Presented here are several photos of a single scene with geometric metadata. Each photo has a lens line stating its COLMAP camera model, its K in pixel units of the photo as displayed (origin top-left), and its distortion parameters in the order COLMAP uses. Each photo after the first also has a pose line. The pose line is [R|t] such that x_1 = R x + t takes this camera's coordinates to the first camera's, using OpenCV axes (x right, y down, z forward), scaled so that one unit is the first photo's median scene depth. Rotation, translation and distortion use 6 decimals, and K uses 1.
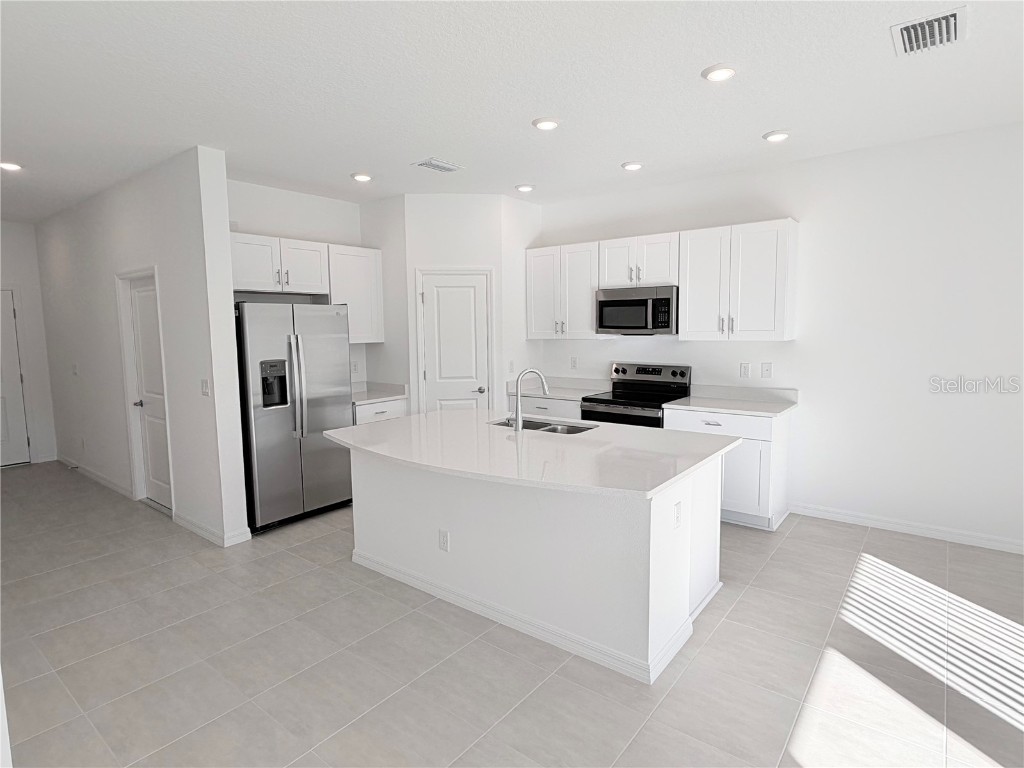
lens RADIAL K [[549.8, 0, 508.7], [0, 549.8, 382.1], [0, 0, 1]] dist [-0.001242, -0.000715]
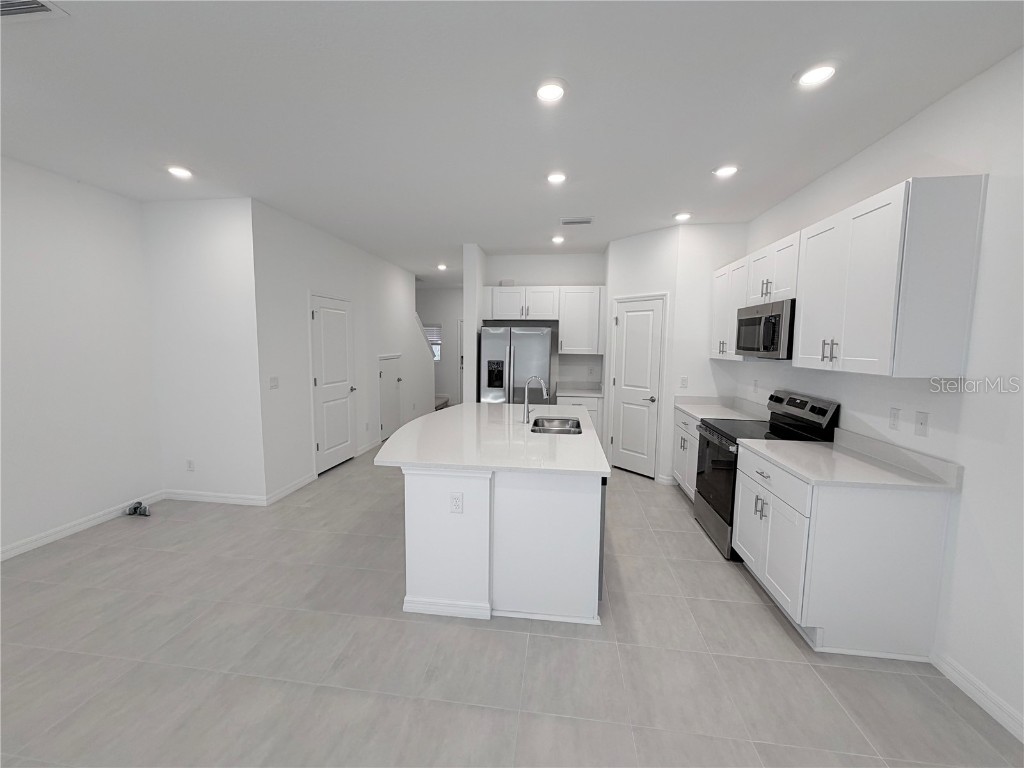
lens RADIAL K [[406.6, 0, 509.1], [0, 406.6, 383.0], [0, 0, 1]] dist [-0.001907, -0.000165]
pose [[0.514327, 0.104994, -0.851143, 0.613376], [-0.106389, 0.992622, 0.058158, -0.044428], [0.850970, 0.060640, 0.521702, 0.349494]]
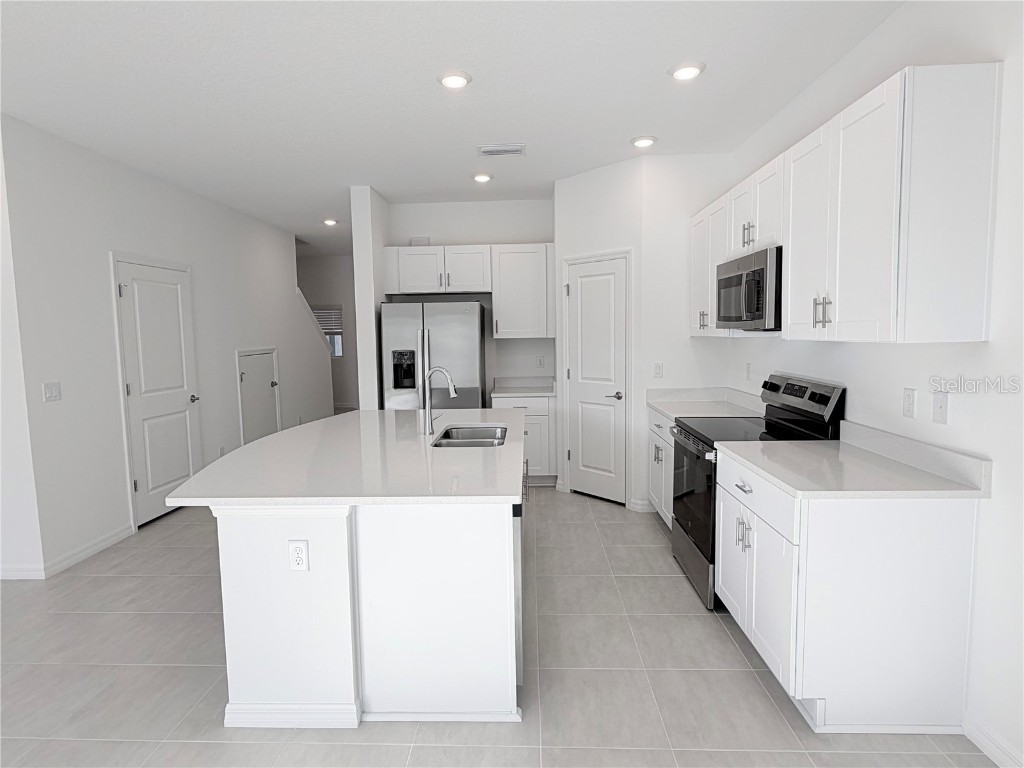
lens RADIAL K [[549.8, 0, 508.7], [0, 549.8, 382.1], [0, 0, 1]] dist [-0.001242, -0.000715]
pose [[0.590397, 0.077357, -0.803397, 0.620597], [-0.073516, 0.996413, 0.041917, -0.034934], [0.803758, 0.034315, 0.593966, 0.431393]]
